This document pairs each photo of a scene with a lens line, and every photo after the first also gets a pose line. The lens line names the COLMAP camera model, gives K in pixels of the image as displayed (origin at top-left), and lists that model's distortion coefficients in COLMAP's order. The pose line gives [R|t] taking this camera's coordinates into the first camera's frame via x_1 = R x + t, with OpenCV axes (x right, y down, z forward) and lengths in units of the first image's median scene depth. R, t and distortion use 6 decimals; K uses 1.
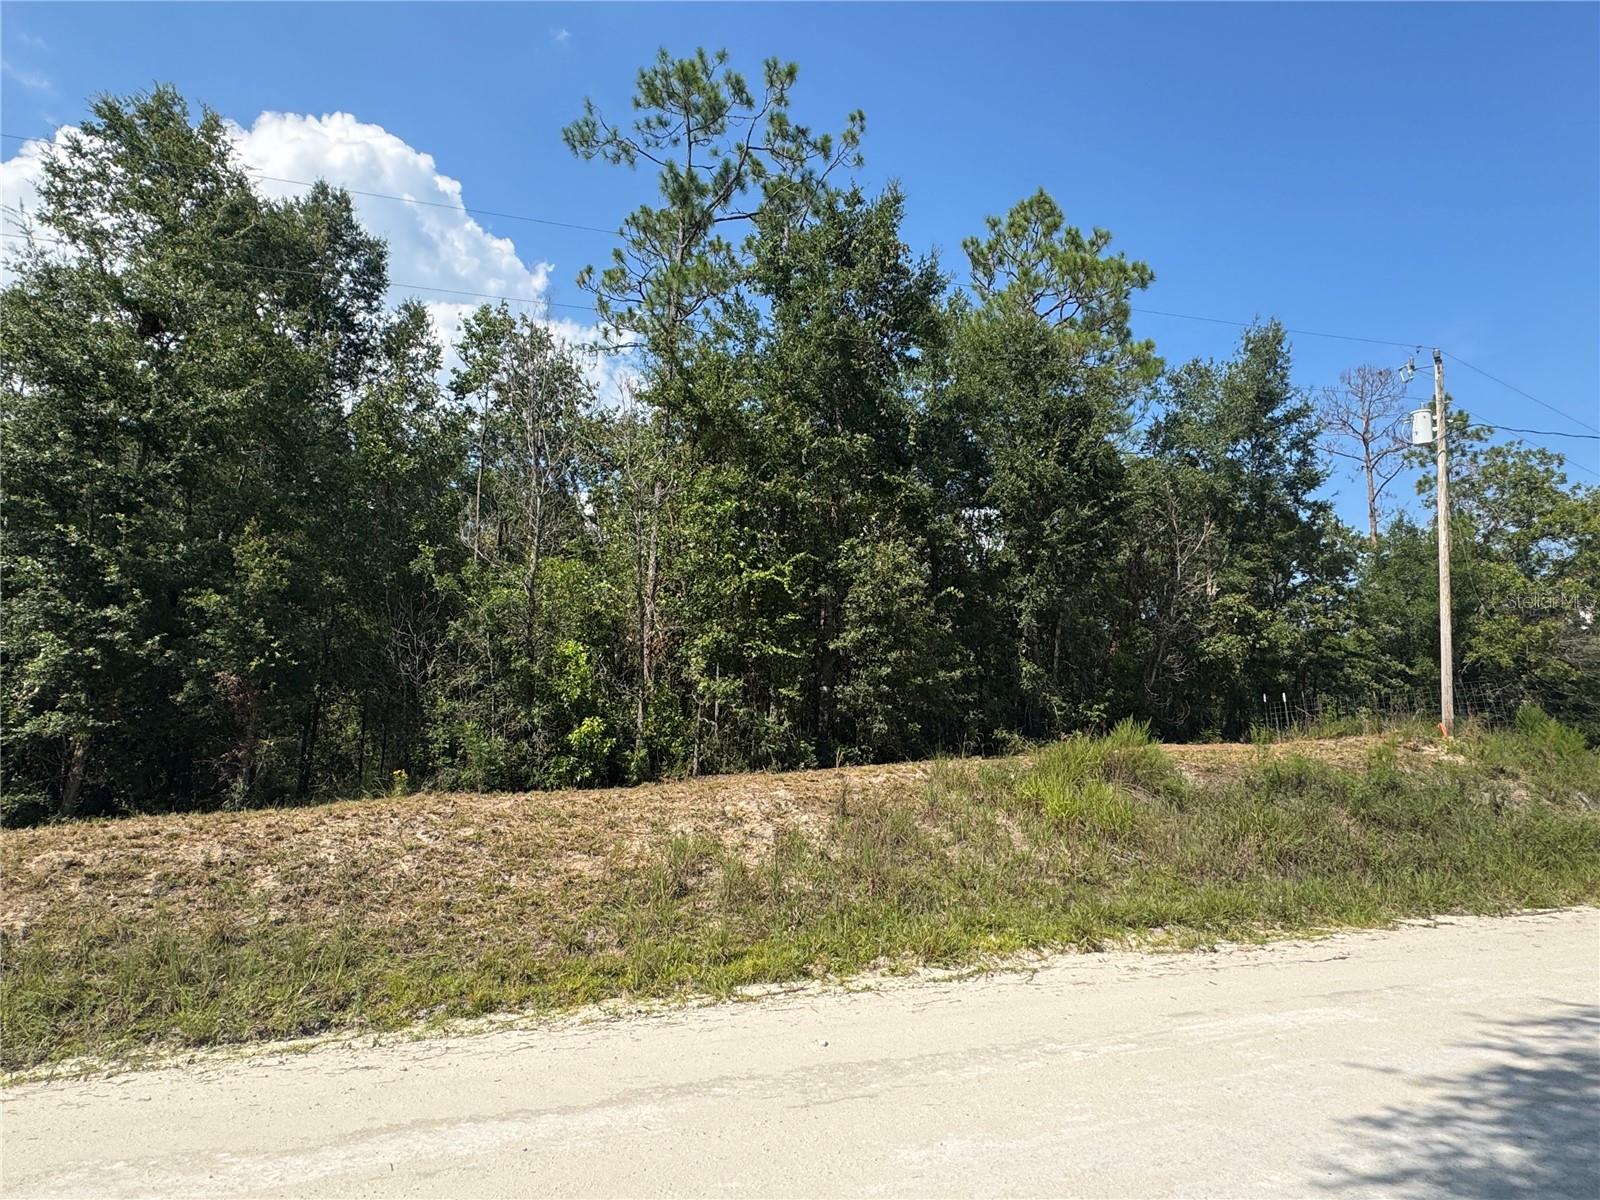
lens RADIAL K [[1021.0, 0, 800.0], [0, 1021.0, 600.0], [0, 0, 1]] dist [-0.002172, -0.000247]
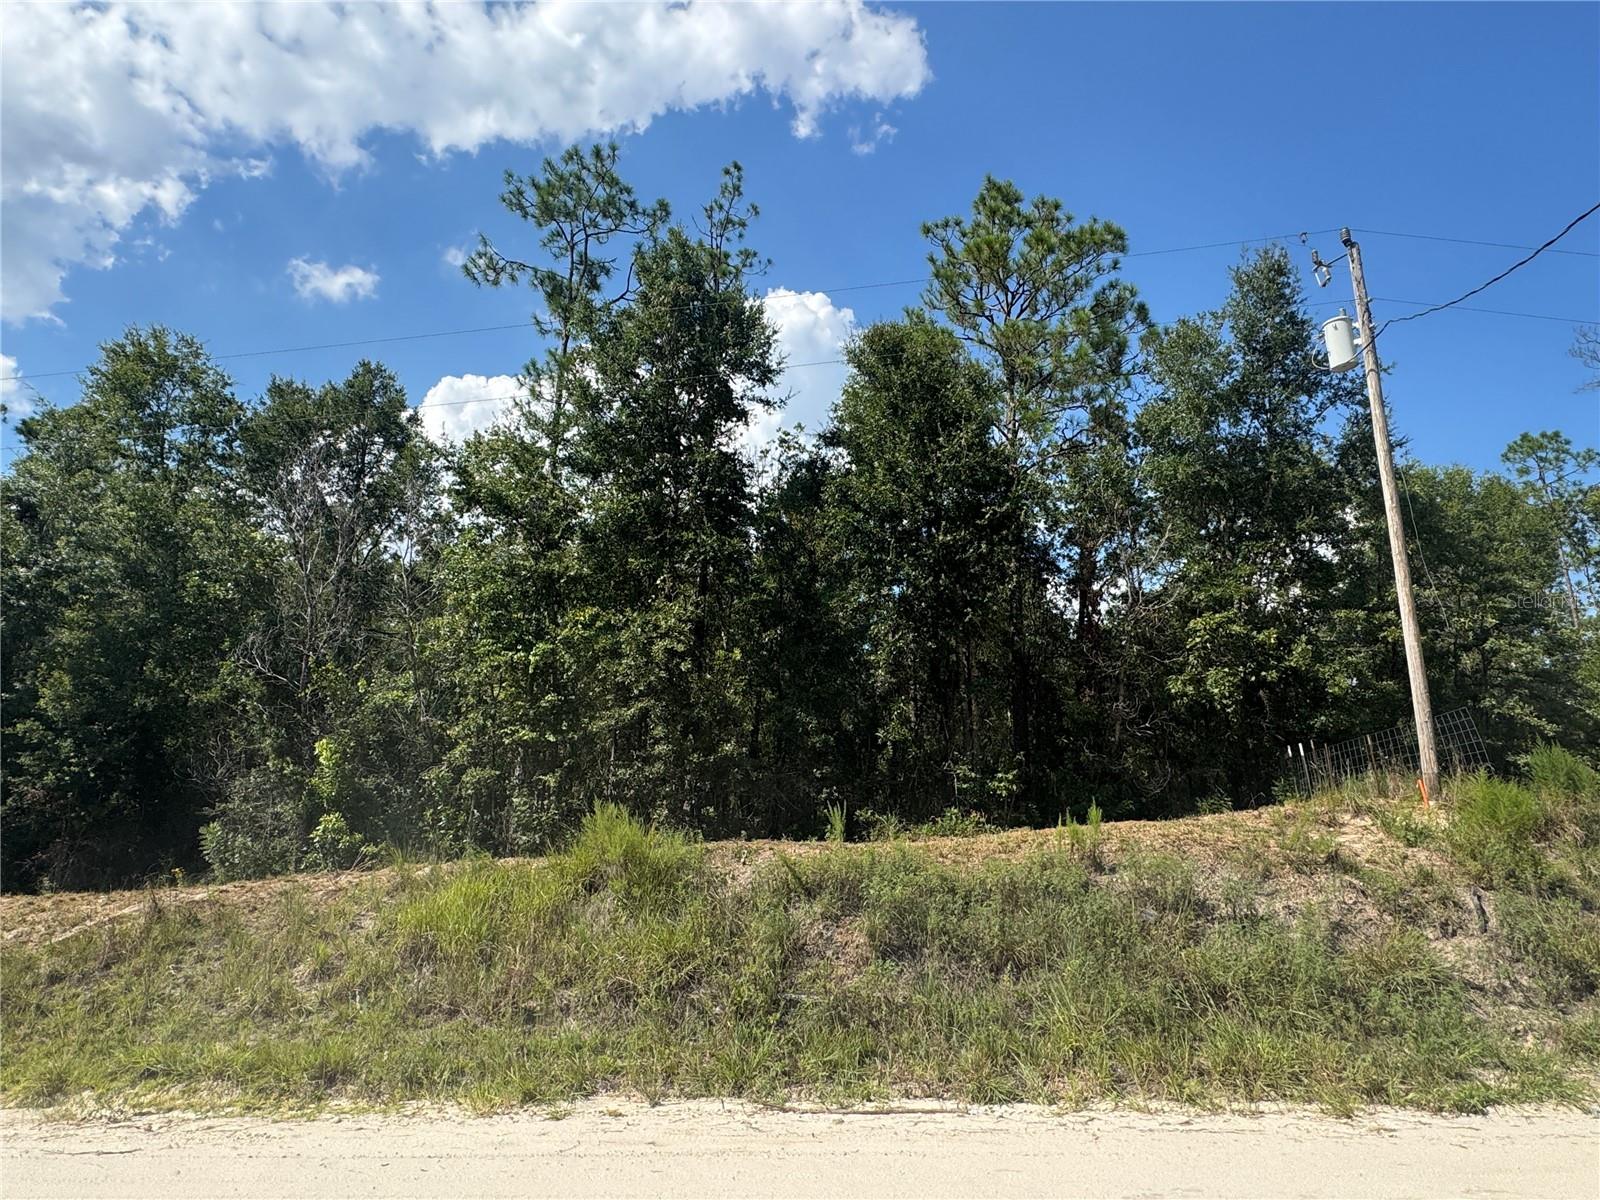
lens RADIAL K [[1021.0, 0, 800.0], [0, 1021.0, 600.0], [0, 0, 1]] dist [-0.002172, -0.000247]
pose [[0.880283, -0.125433, -0.457568, 0.584471], [0.086047, 0.990634, -0.106022, 0.042823], [0.466581, 0.053957, 0.882831, 0.236285]]
